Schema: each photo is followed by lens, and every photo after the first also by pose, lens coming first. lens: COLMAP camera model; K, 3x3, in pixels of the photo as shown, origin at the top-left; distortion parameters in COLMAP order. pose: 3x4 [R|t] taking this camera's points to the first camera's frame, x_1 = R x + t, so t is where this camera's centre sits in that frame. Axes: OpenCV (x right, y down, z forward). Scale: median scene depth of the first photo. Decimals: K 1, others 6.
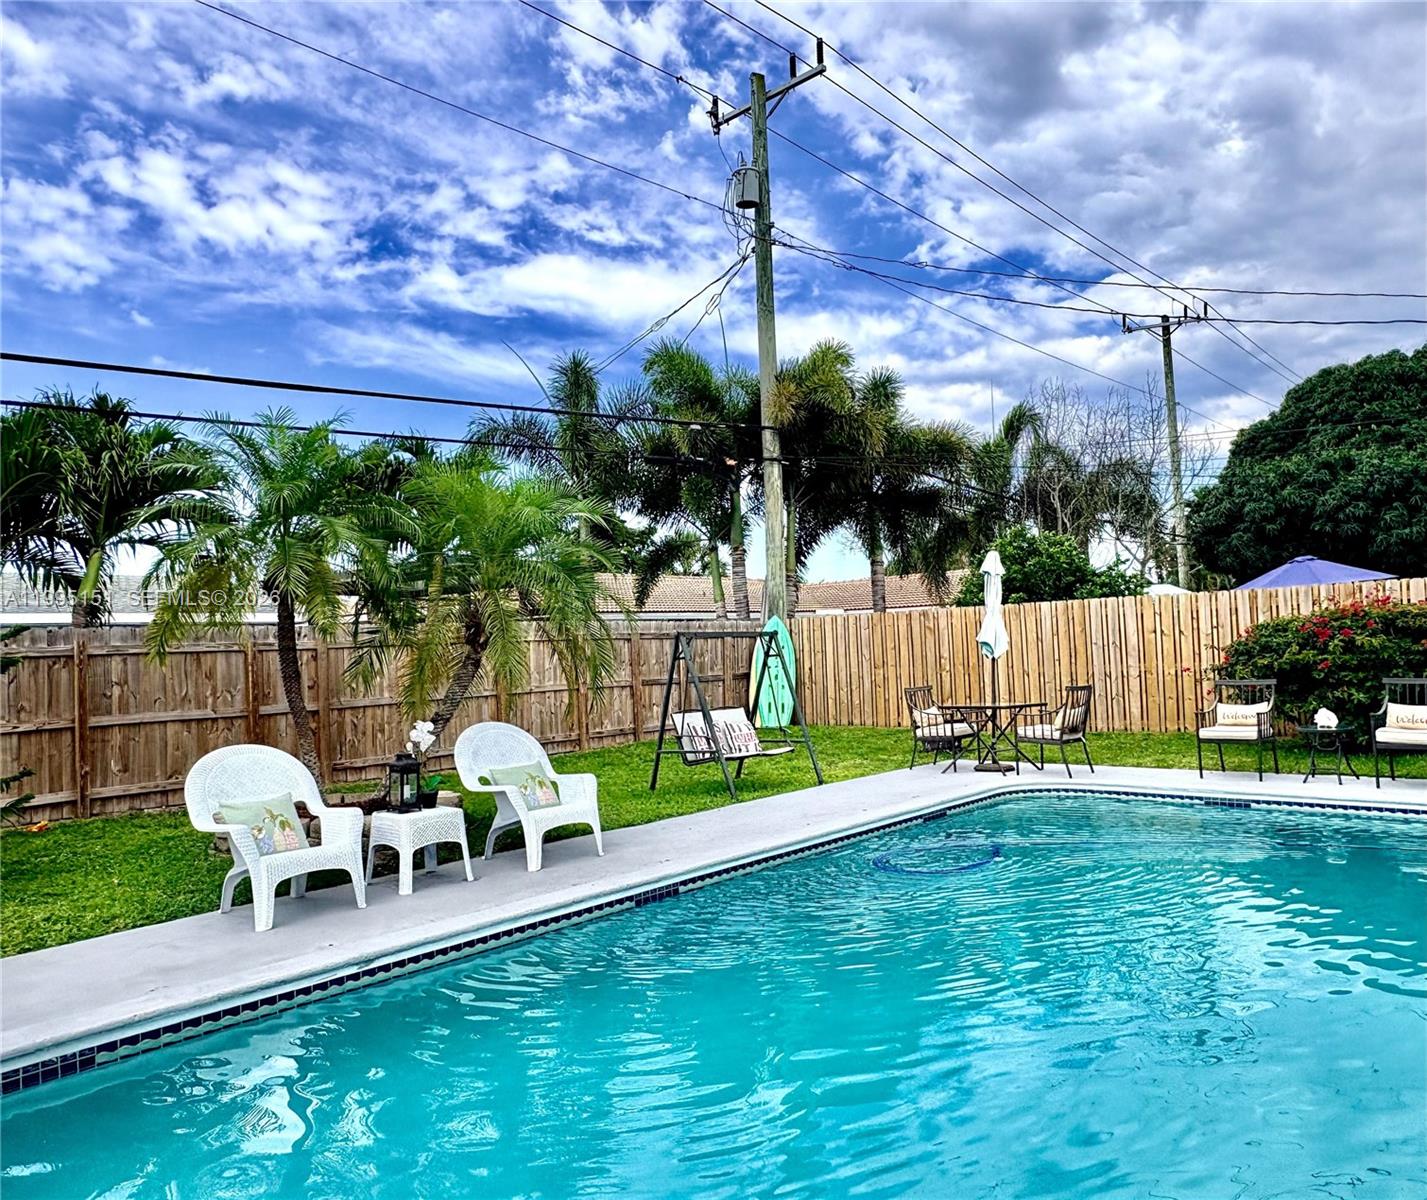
lens RADIAL K [[1059.7, 0, 713.5], [0, 1059.7, 600.0], [0, 0, 1]] dist [0.003312, 0.003267]
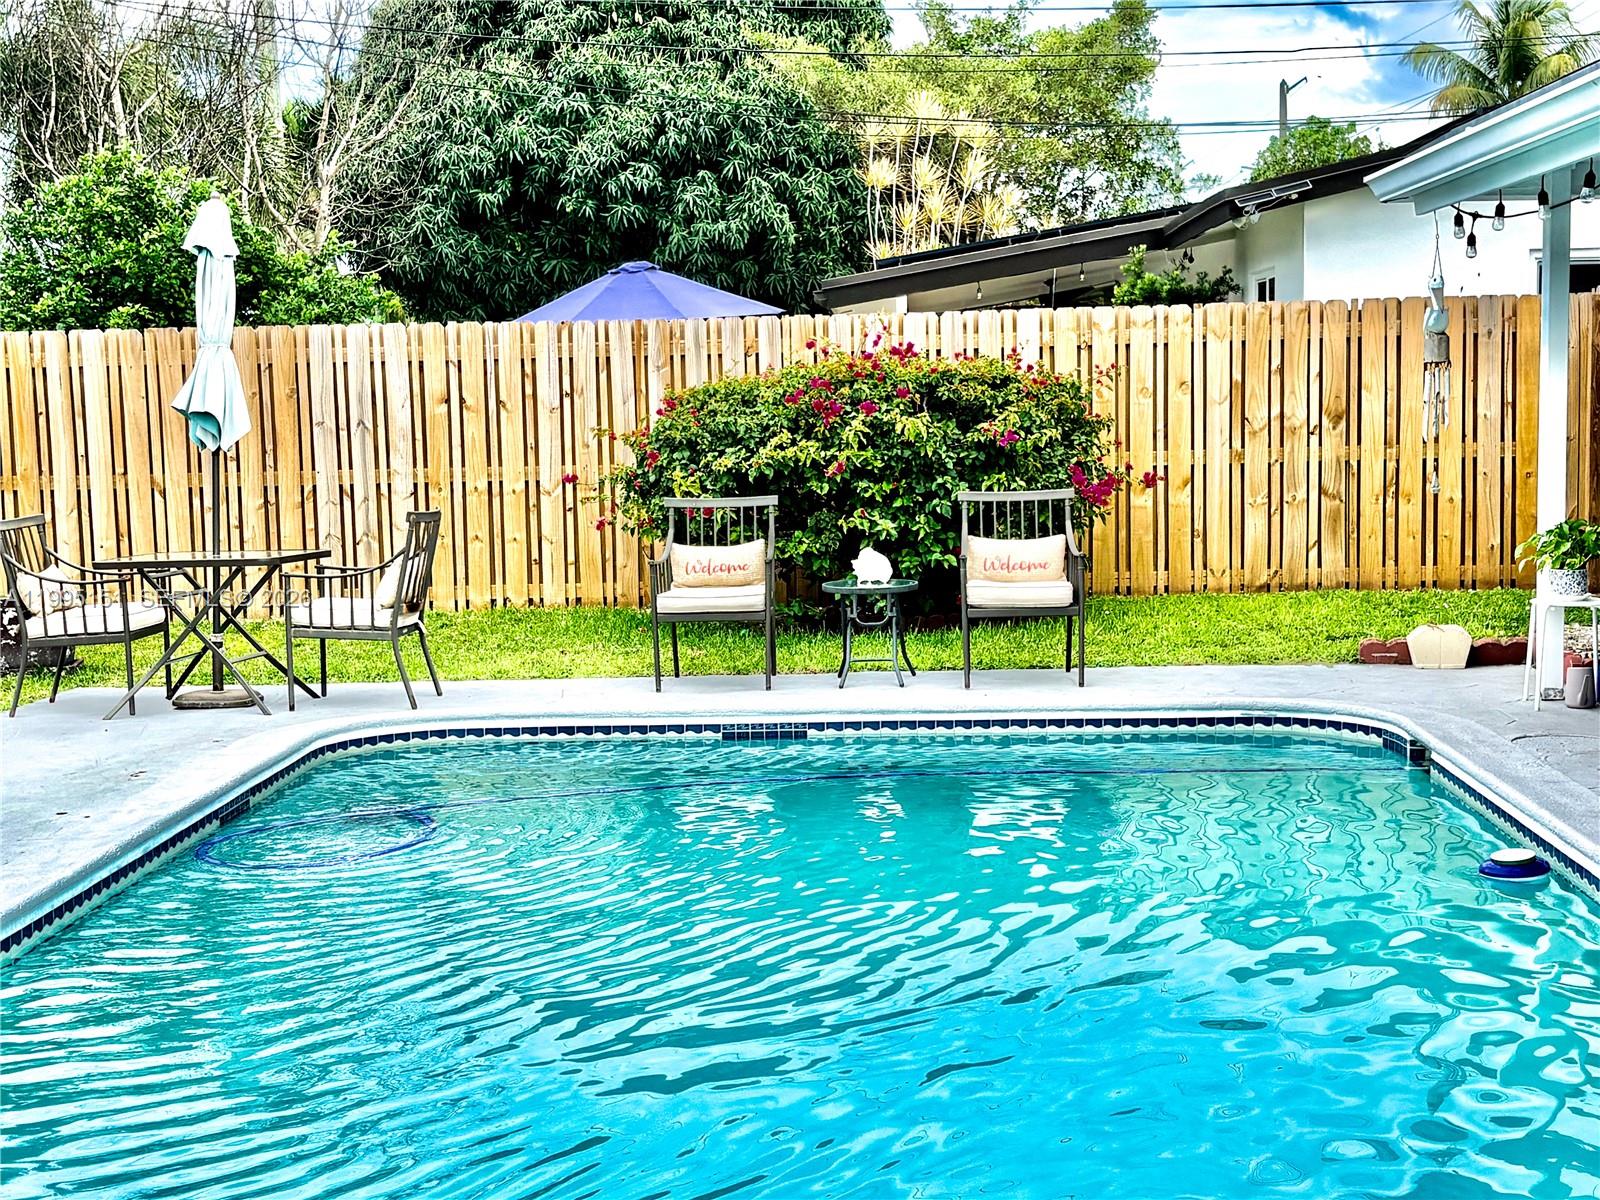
lens RADIAL K [[2347.9, 0, 800.0], [0, 2347.9, 600.0], [0, 0, 1]] dist [0.169718, -0.035640]
pose [[0.767247, -0.032252, 0.640540, -0.185492], [-0.039044, 0.994534, 0.096843, 0.012597], [-0.640162, -0.099312, 0.761794, 0.099996]]
